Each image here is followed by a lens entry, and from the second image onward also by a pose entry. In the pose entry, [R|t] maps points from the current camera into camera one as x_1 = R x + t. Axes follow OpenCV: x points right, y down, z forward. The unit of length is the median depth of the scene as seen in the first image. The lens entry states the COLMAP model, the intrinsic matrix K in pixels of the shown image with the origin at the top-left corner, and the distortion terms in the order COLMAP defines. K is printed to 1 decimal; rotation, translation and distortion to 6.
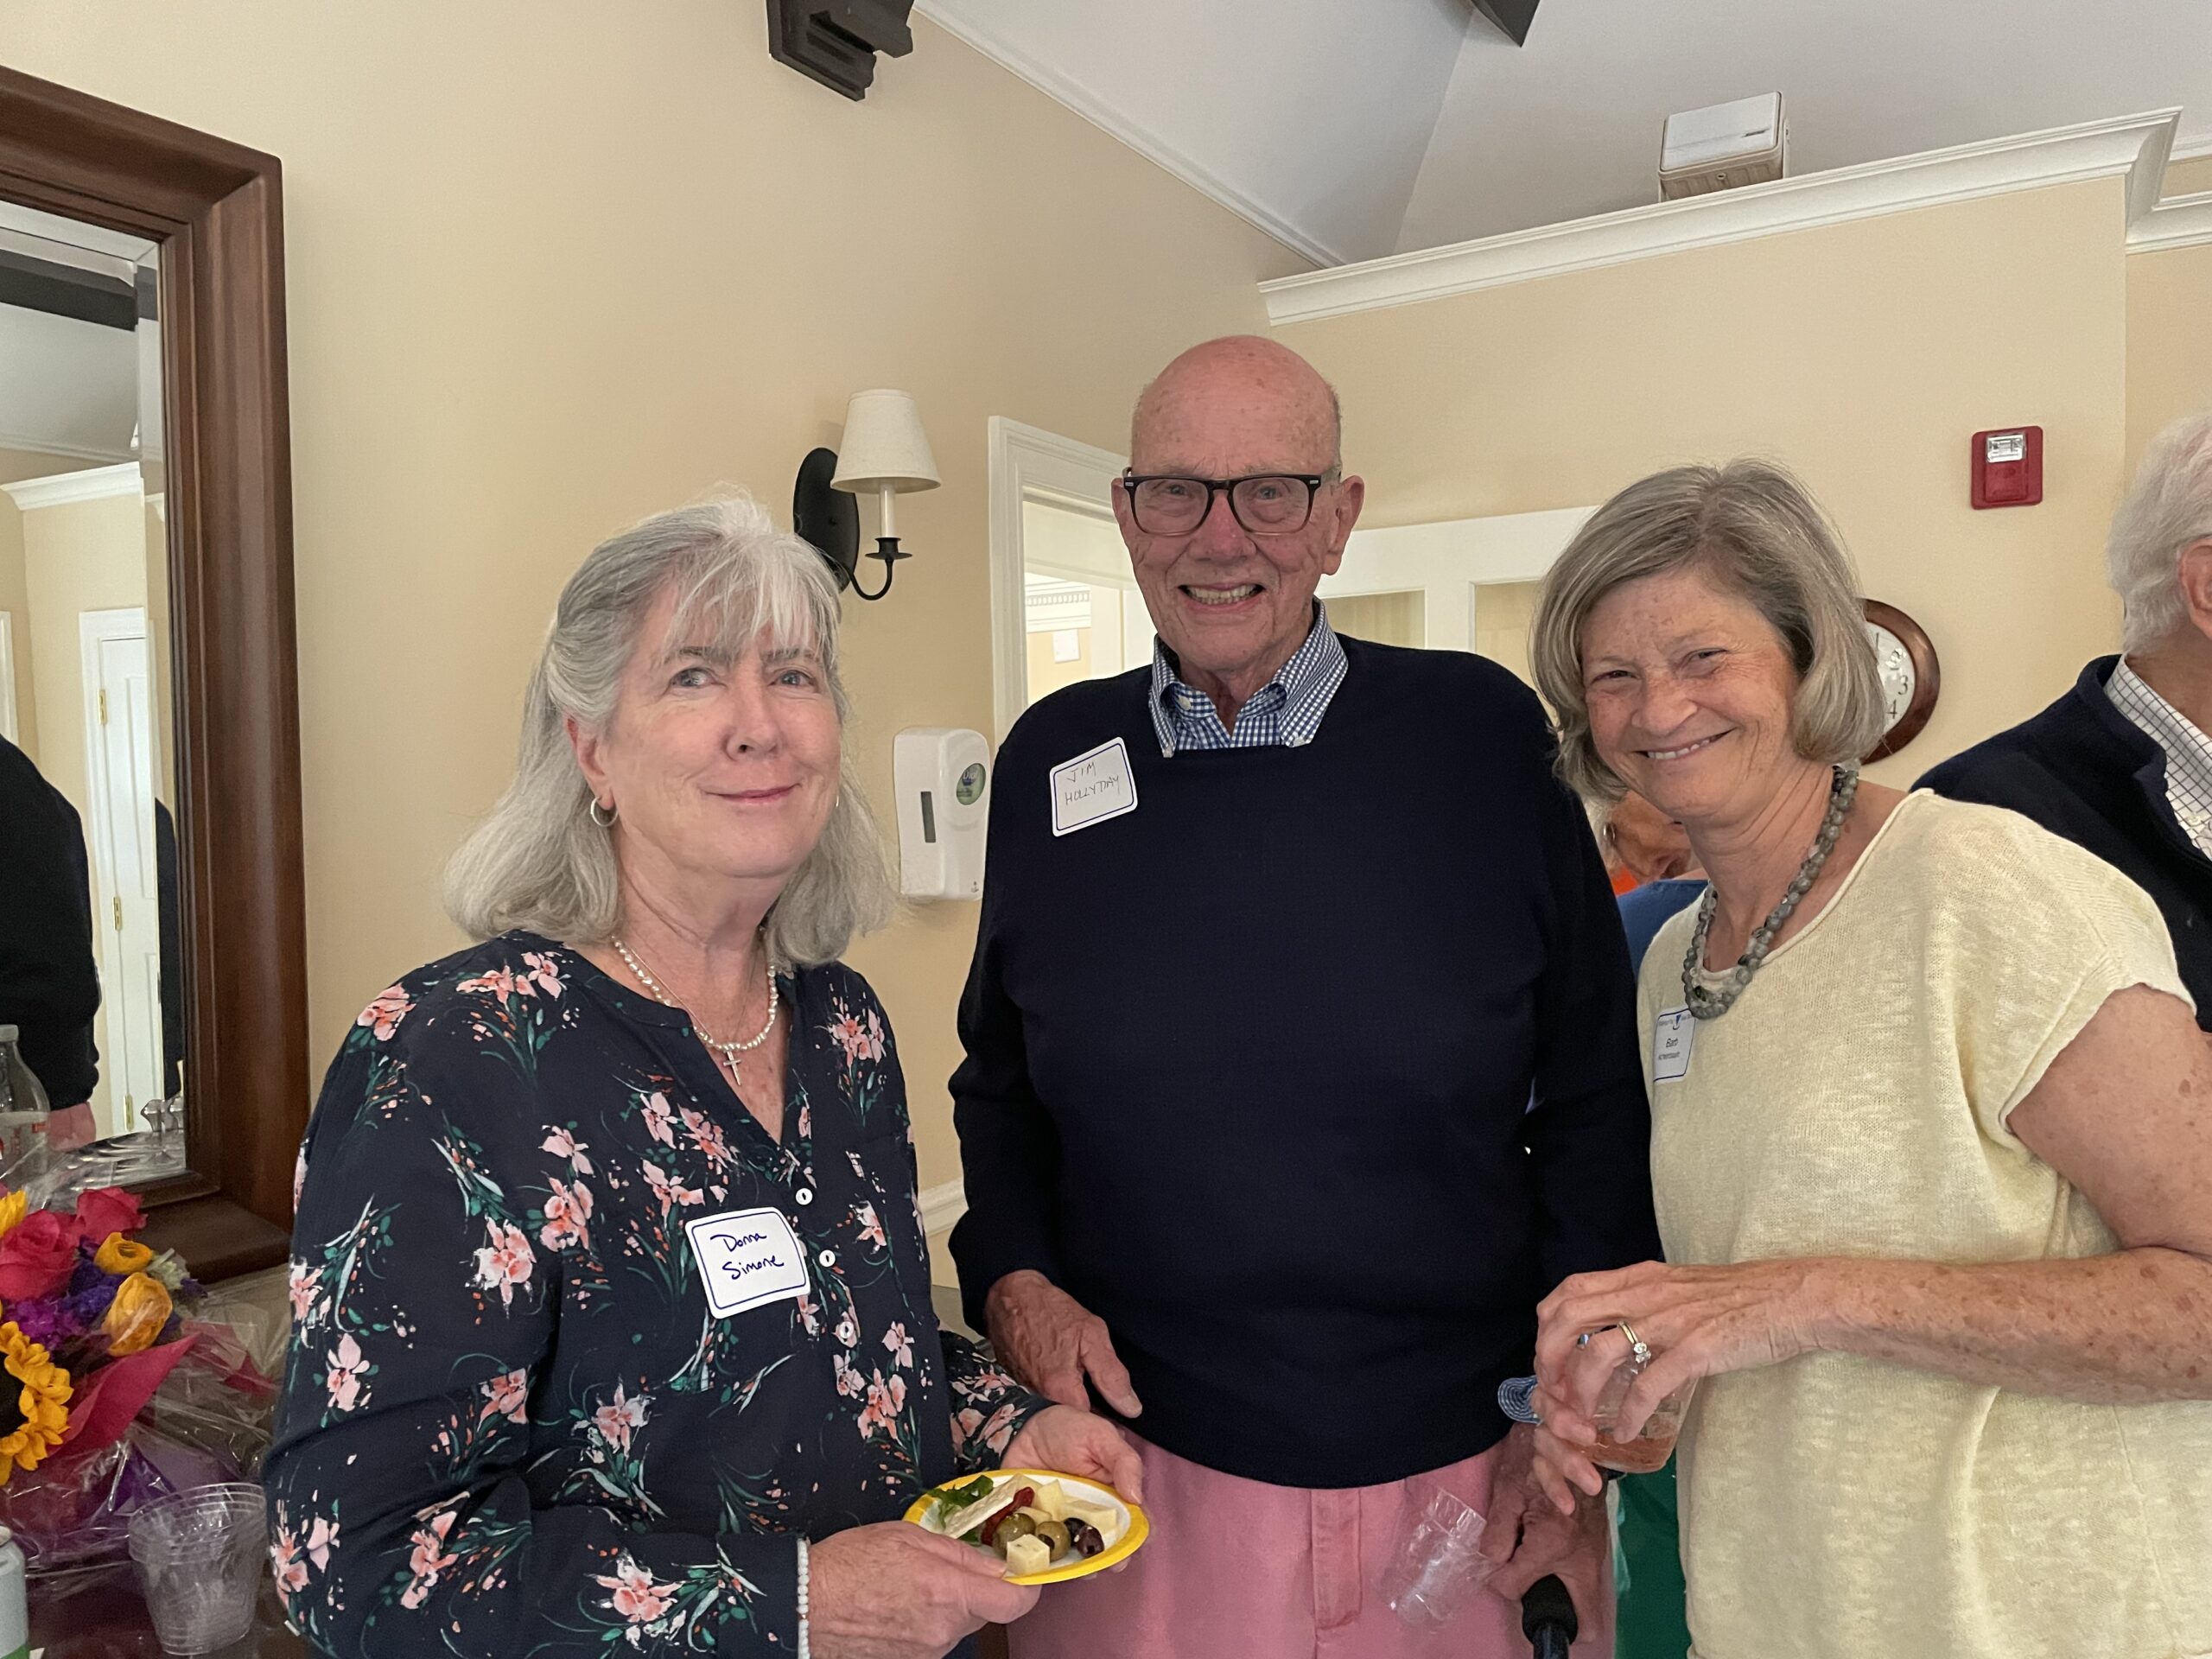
lens RADIAL K [[1700.8, 0, 1106.0], [0, 1700.8, 843.7], [0, 0, 1]] dist [0.033474, -0.044827]
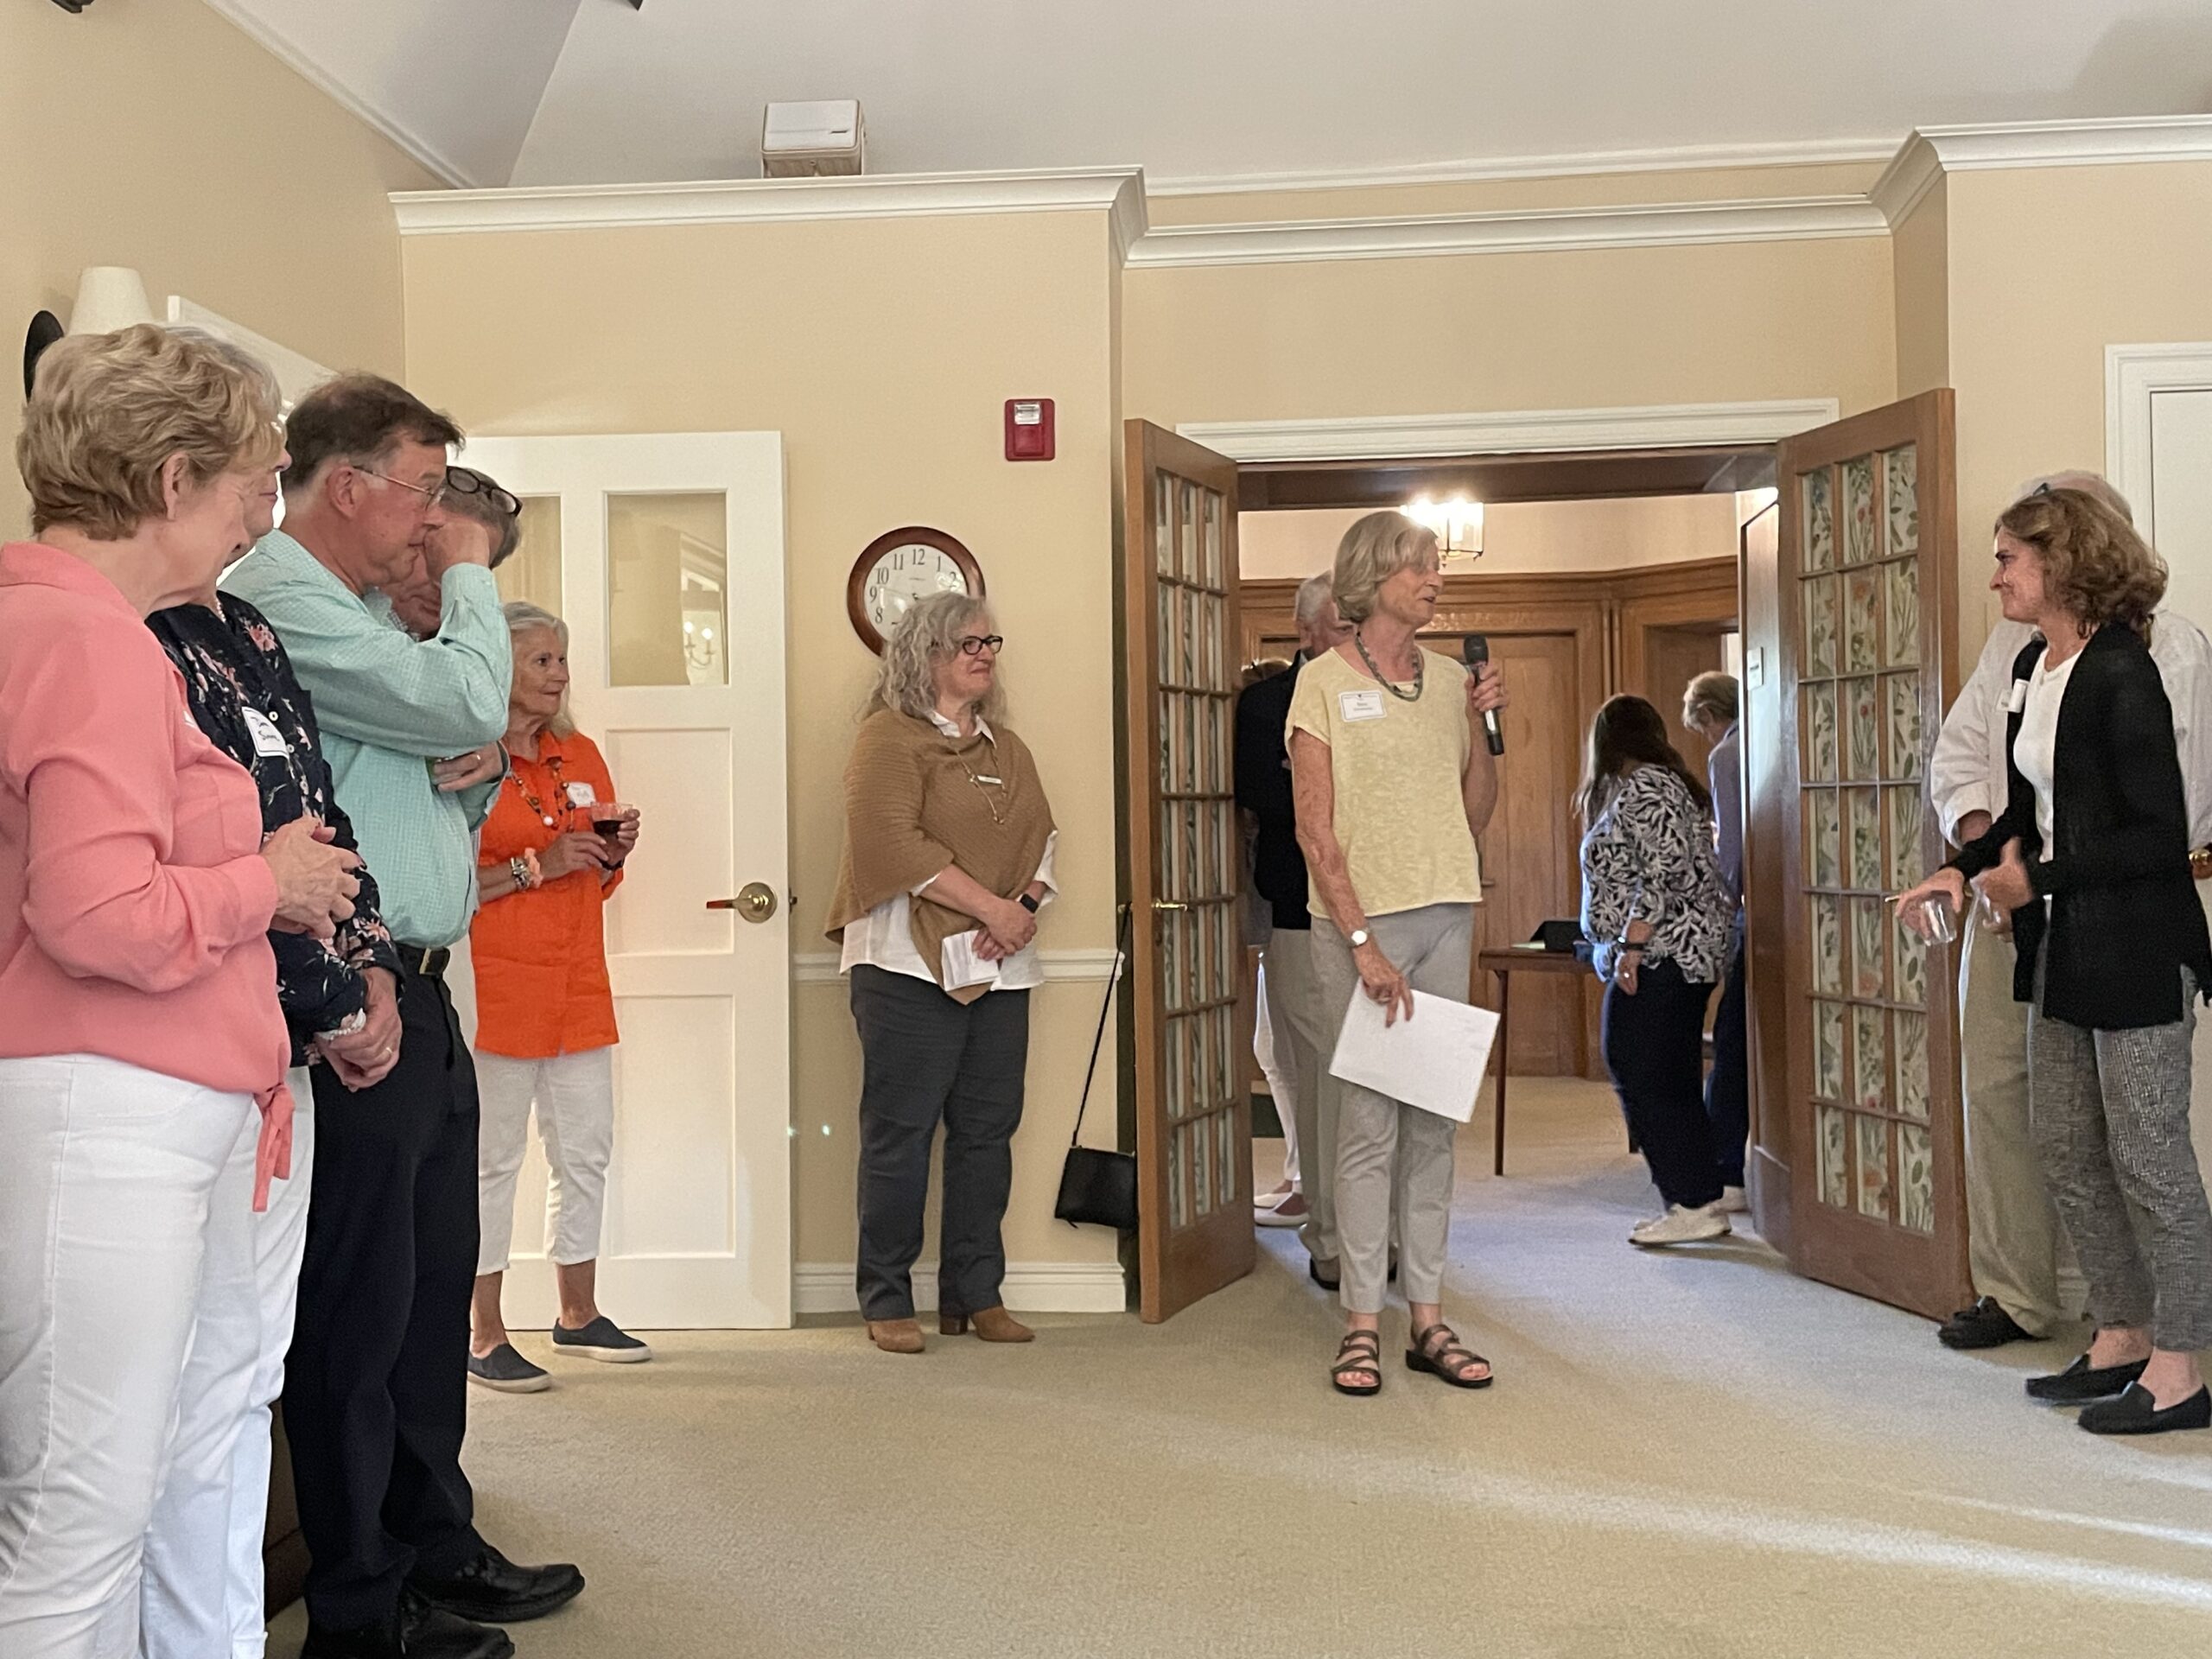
lens RADIAL K [[2360.7, 0, 1119.5], [0, 2360.7, 826.6], [0, 0, 1]] dist [0.139691, 0.000000]
pose [[0.904580, 0.008451, 0.426219, -0.156113], [0.011957, 0.998907, -0.045182, 0.151759], [-0.426135, 0.045967, 0.903491, -0.591261]]
